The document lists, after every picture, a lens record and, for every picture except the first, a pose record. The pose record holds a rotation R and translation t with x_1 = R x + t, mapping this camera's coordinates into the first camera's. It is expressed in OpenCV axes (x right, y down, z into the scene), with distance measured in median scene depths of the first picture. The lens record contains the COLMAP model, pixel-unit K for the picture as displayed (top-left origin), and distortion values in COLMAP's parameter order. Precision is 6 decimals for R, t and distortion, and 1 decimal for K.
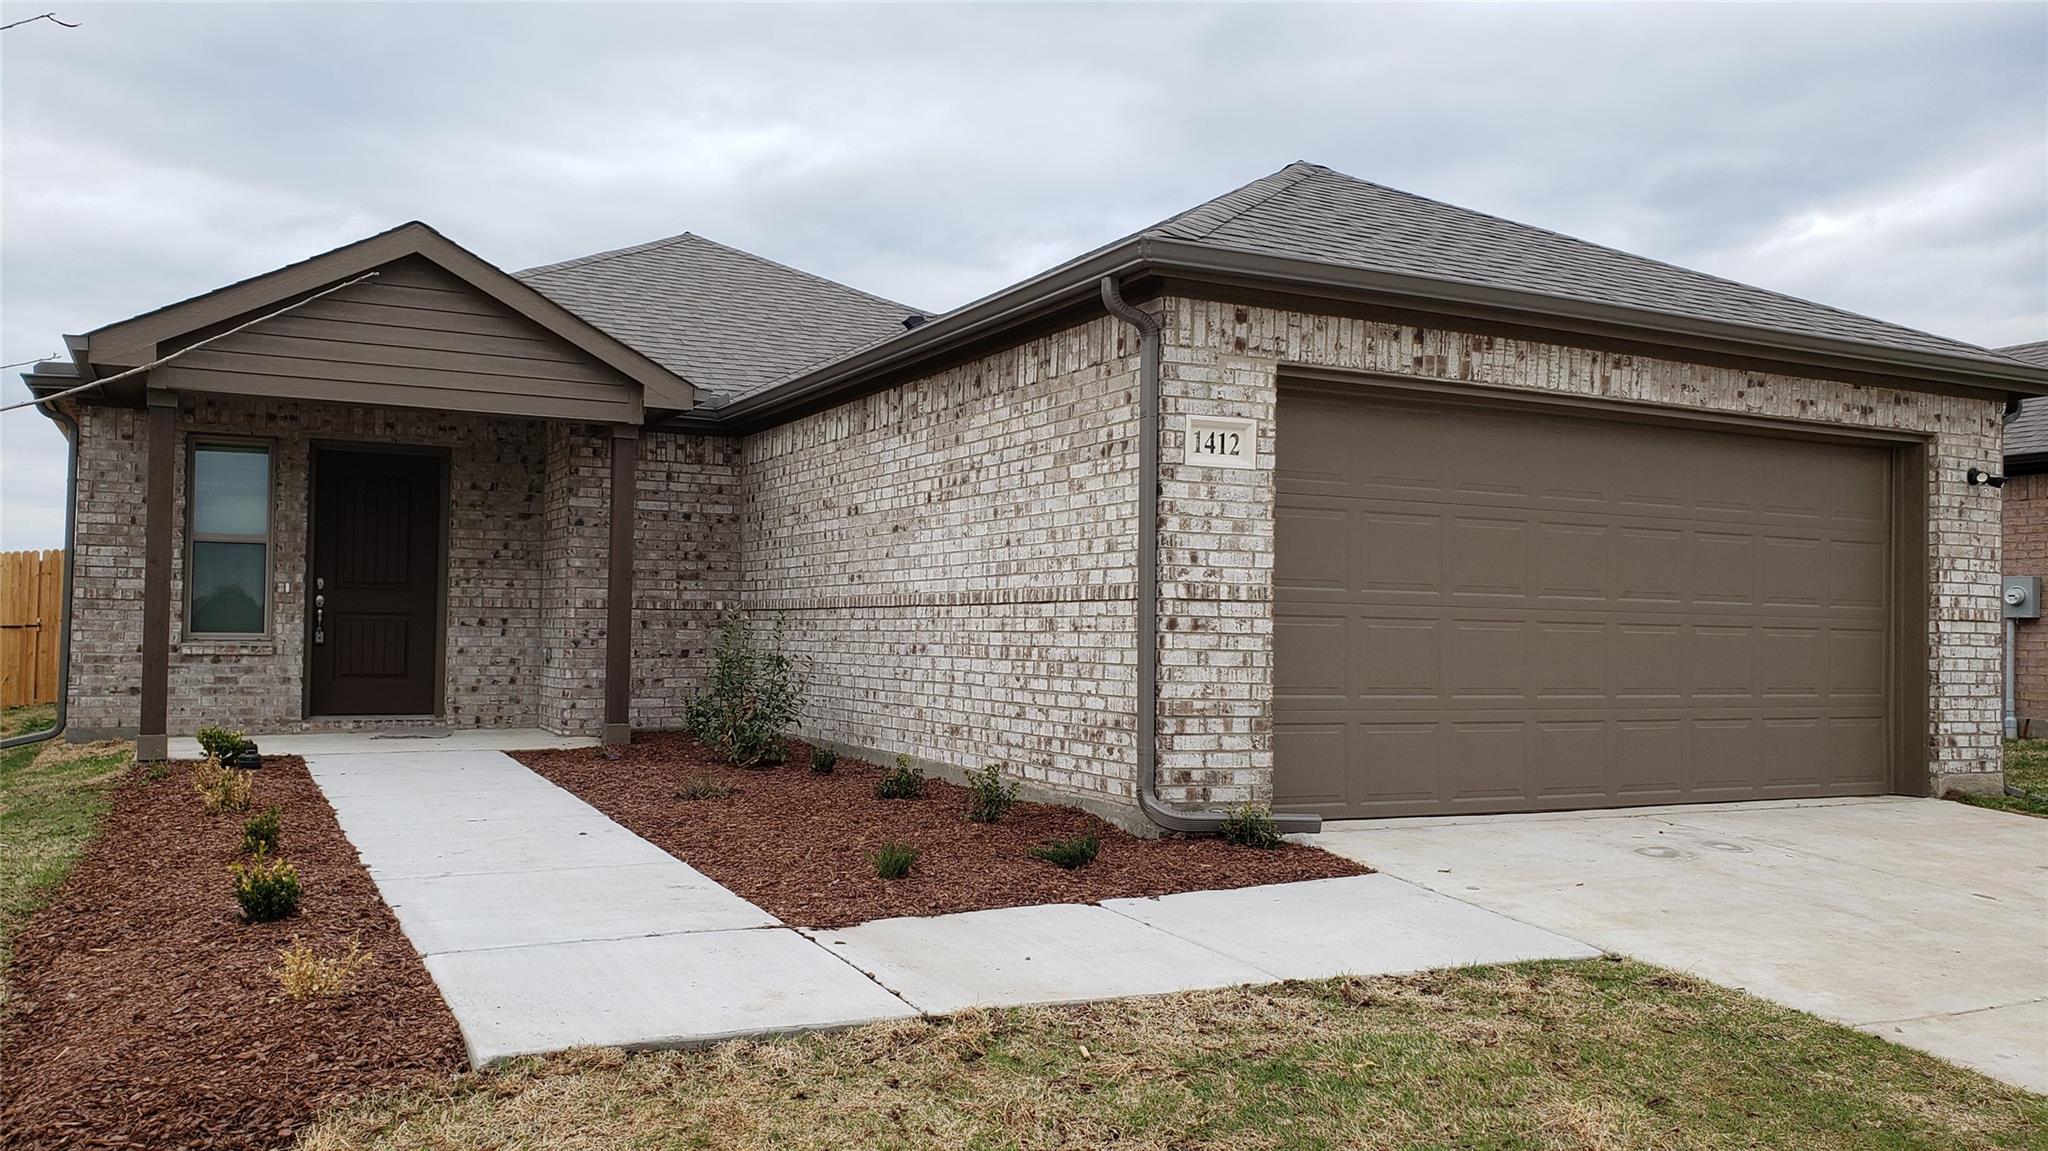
lens RADIAL K [[1565.1, 0, 1039.8], [0, 1565.1, 614.3], [0, 0, 1]] dist [0.060608, -0.098299]
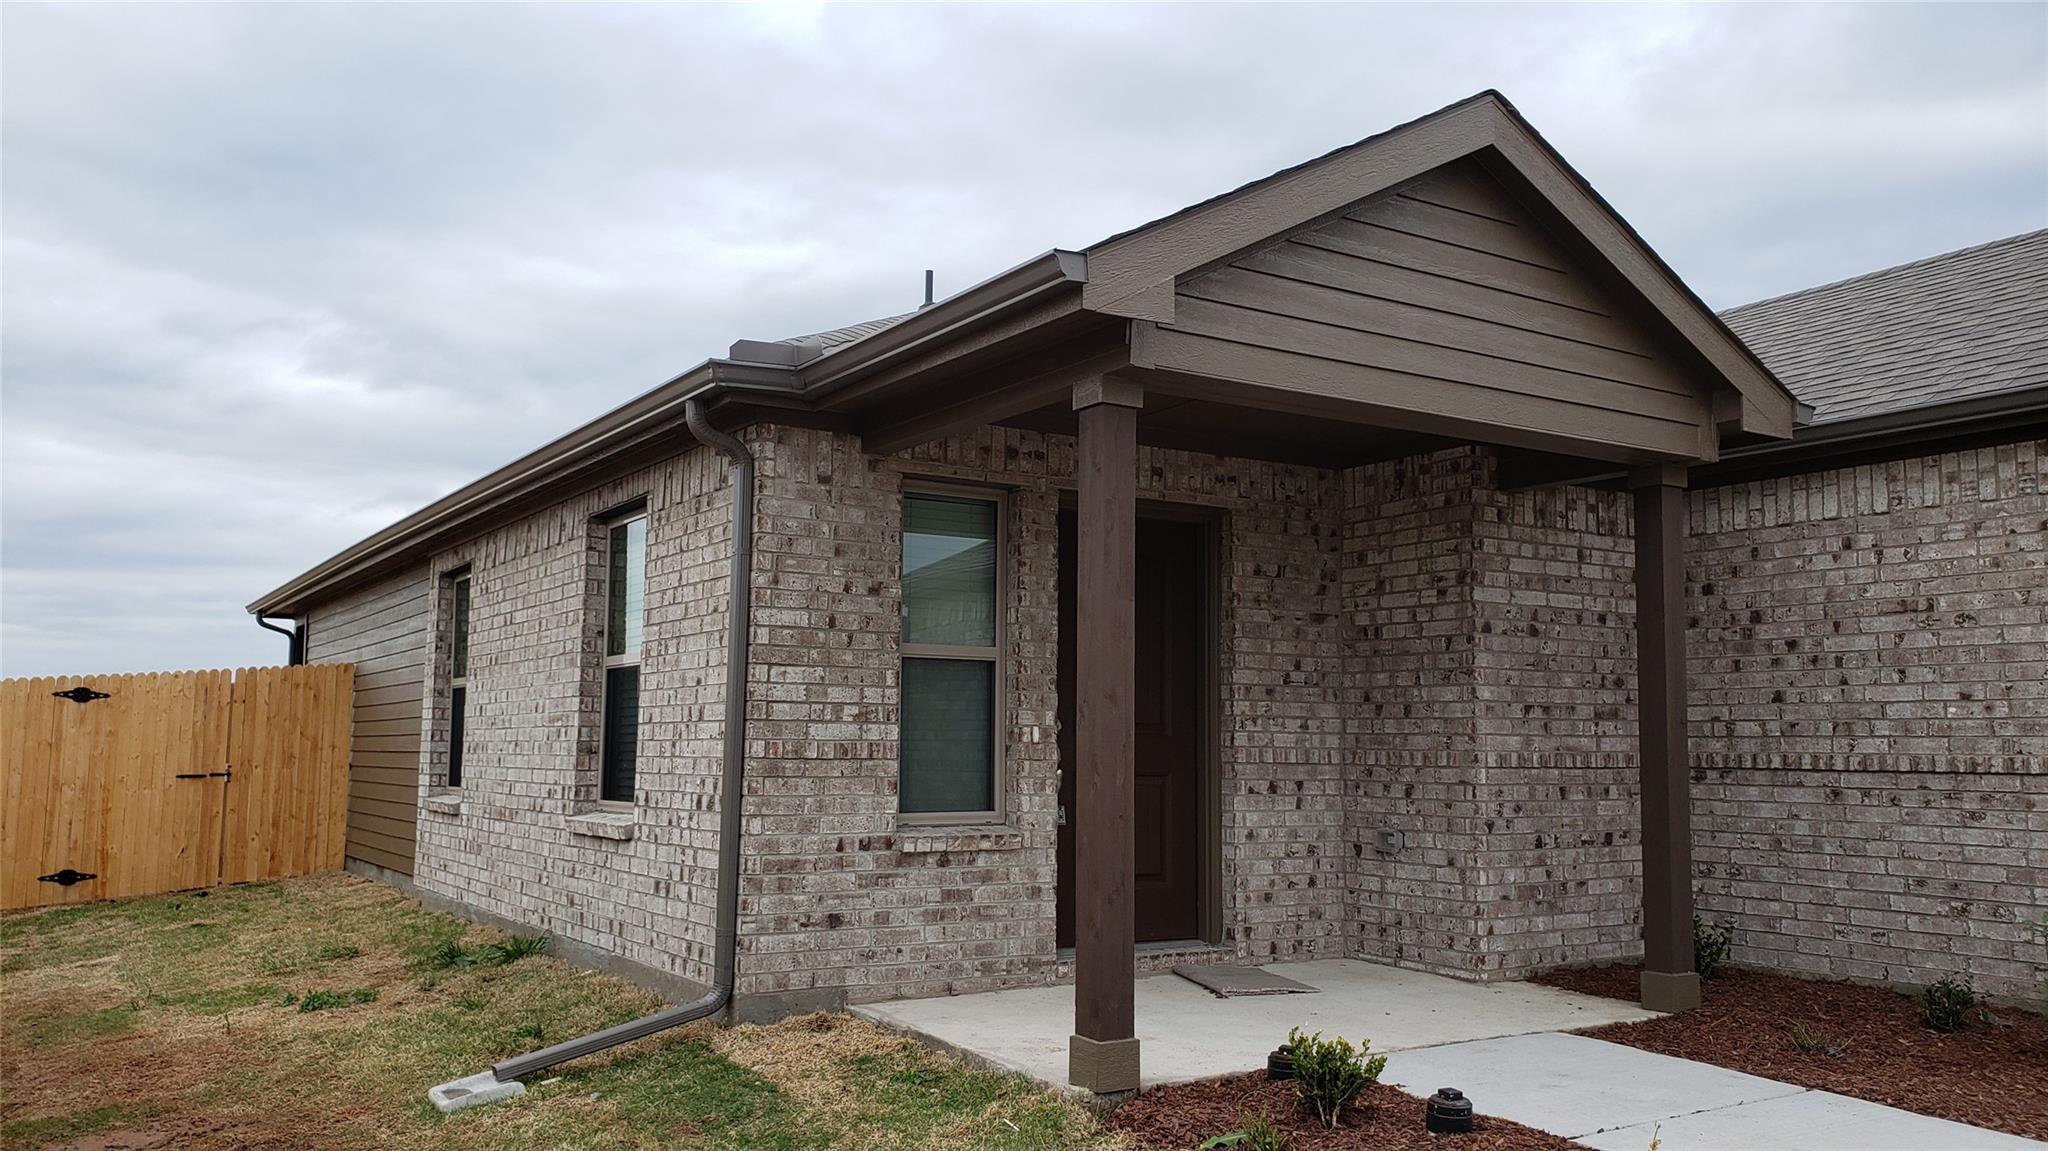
lens RADIAL K [[1565.1, 0, 1055.4], [0, 1565.1, 564.9], [0, 0, 1]] dist [0.060608, -0.098299]
pose [[0.997707, 0.004099, 0.067556, -0.631749], [0.003077, 0.994385, -0.105780, -0.022527], [-0.067611, 0.105745, 0.992092, 0.499346]]
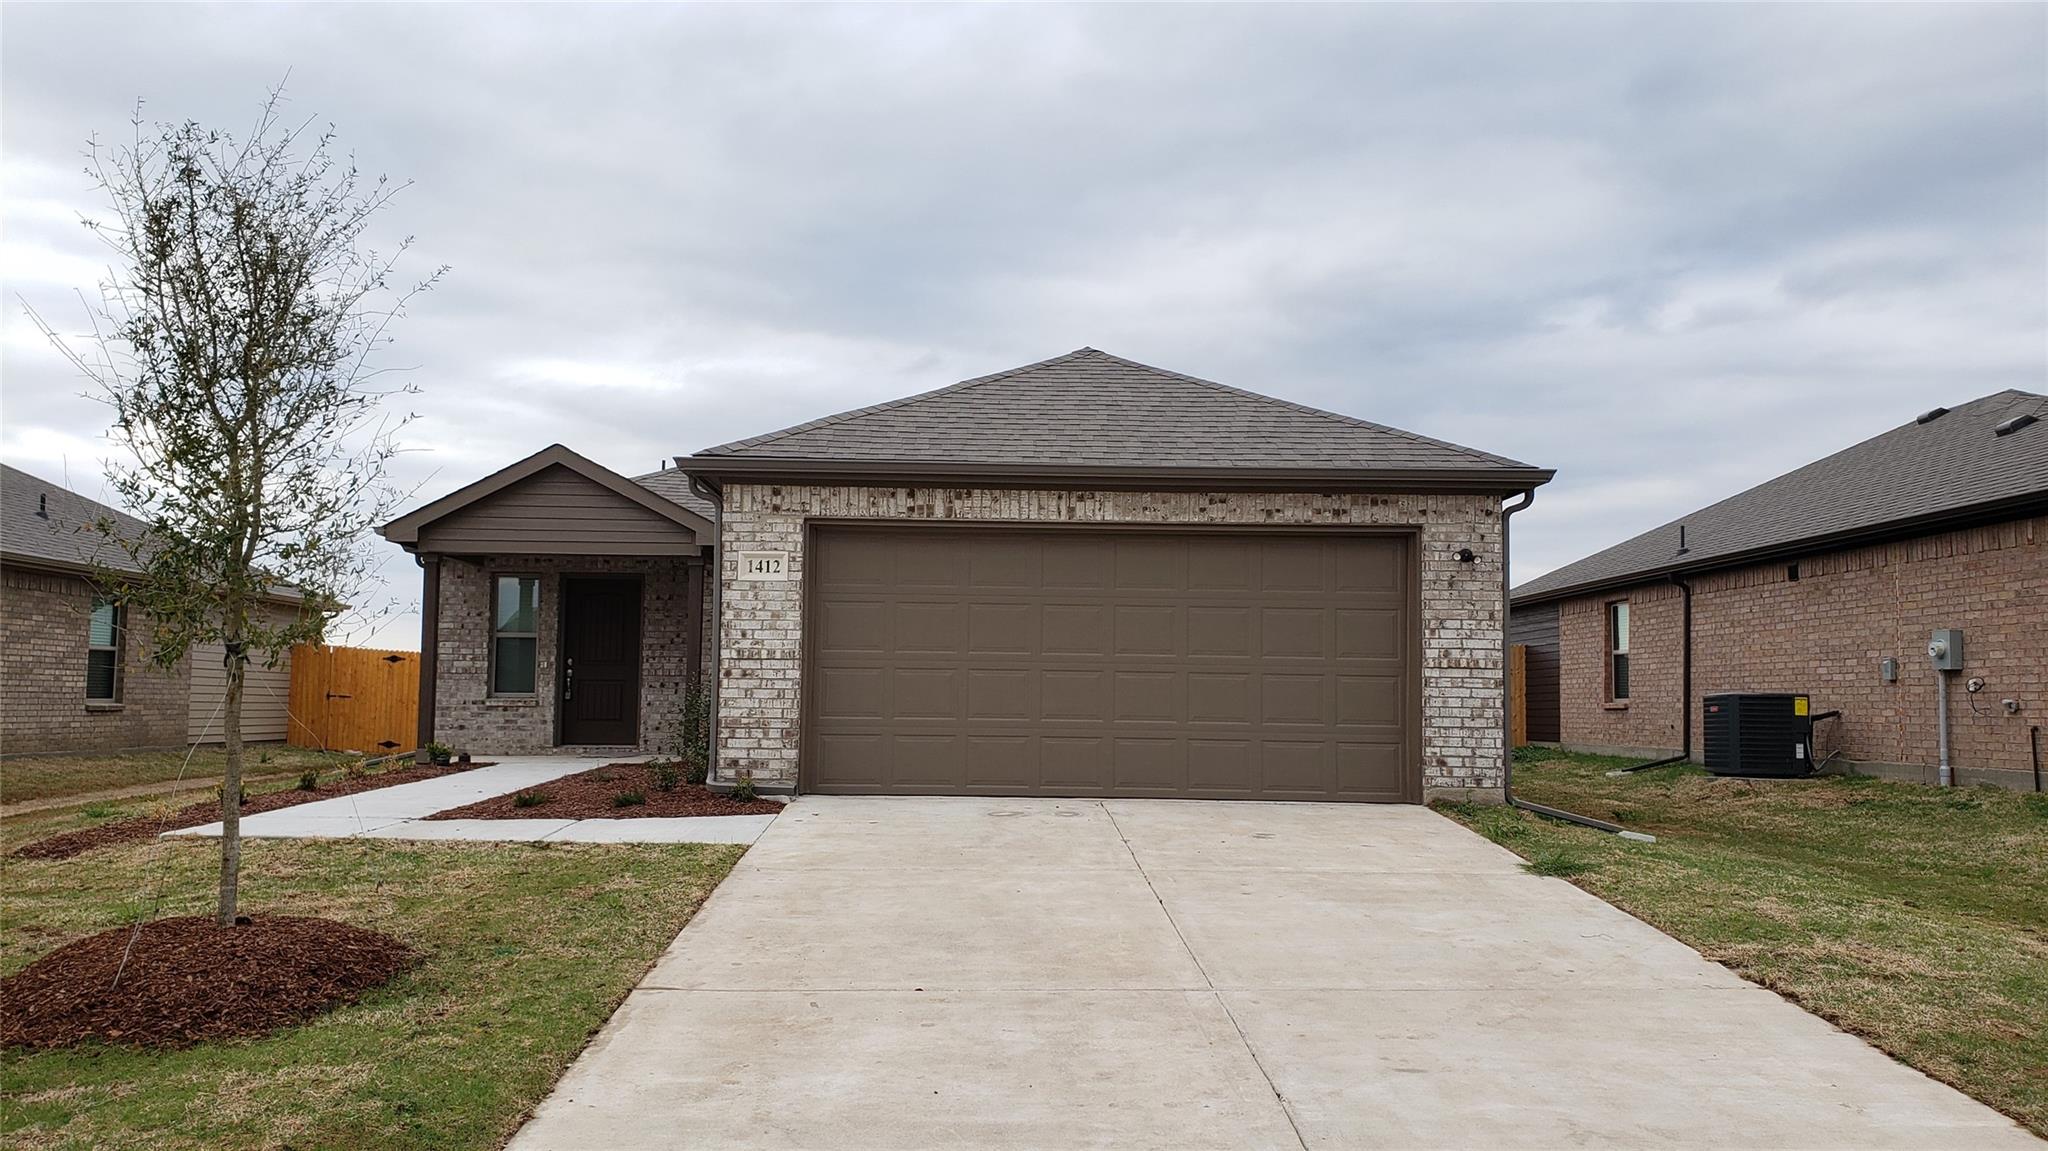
lens RADIAL K [[1565.1, 0, 1027.9], [0, 1565.1, 588.9], [0, 0, 1]] dist [0.060608, -0.098299]
pose [[0.903457, -0.036240, -0.427144, 0.819342], [0.007290, 0.997575, -0.069218, 0.025847], [0.428616, 0.059421, 0.901530, -0.305706]]
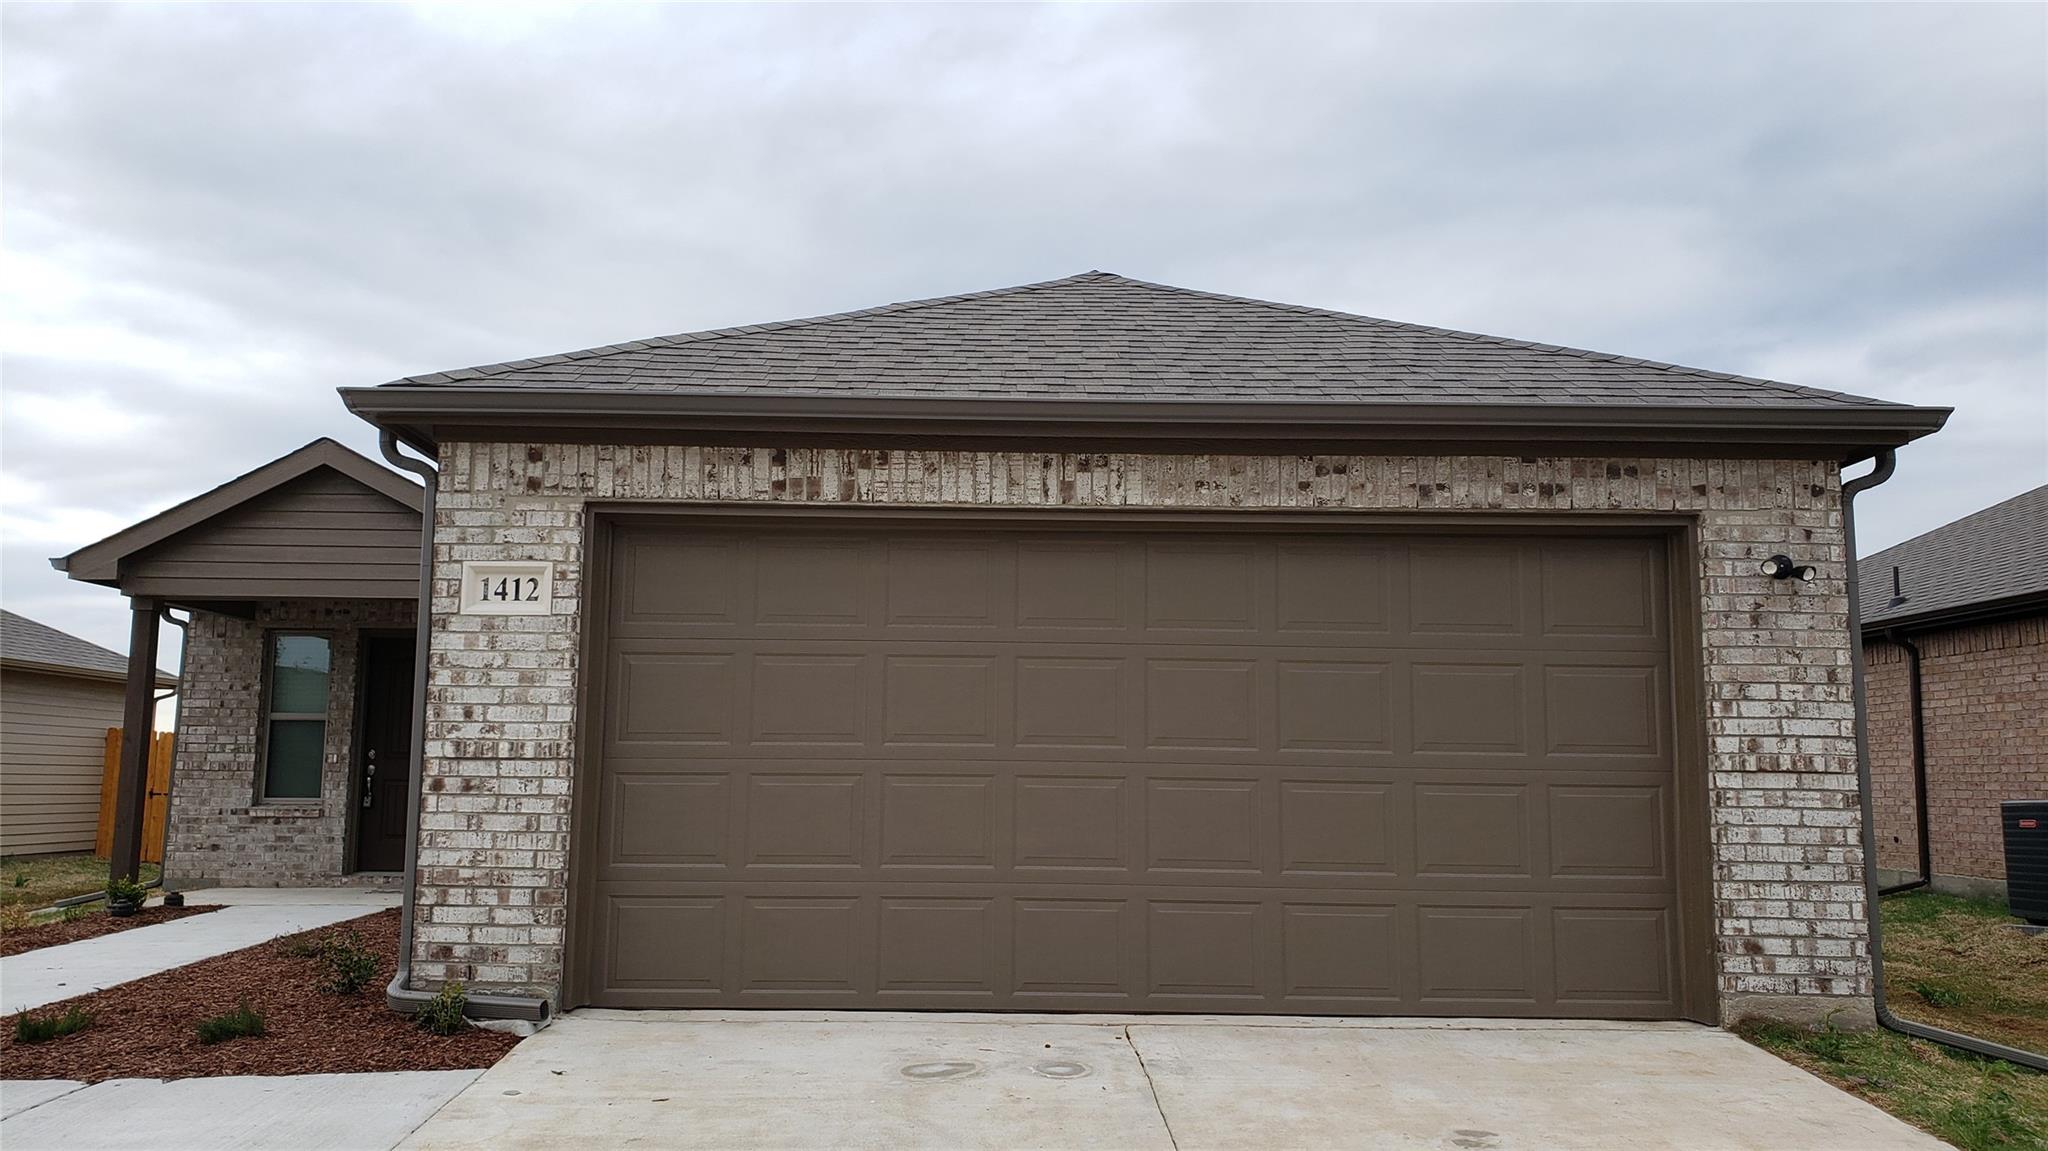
lens RADIAL K [[1565.1, 0, 1020.3], [0, 1565.1, 585.1], [0, 0, 1]] dist [0.060608, -0.098299]
pose [[0.899151, -0.062059, -0.433216, 0.594185], [0.009060, 0.992322, -0.123349, 0.005238], [0.437545, 0.106984, 0.892810, 0.217690]]
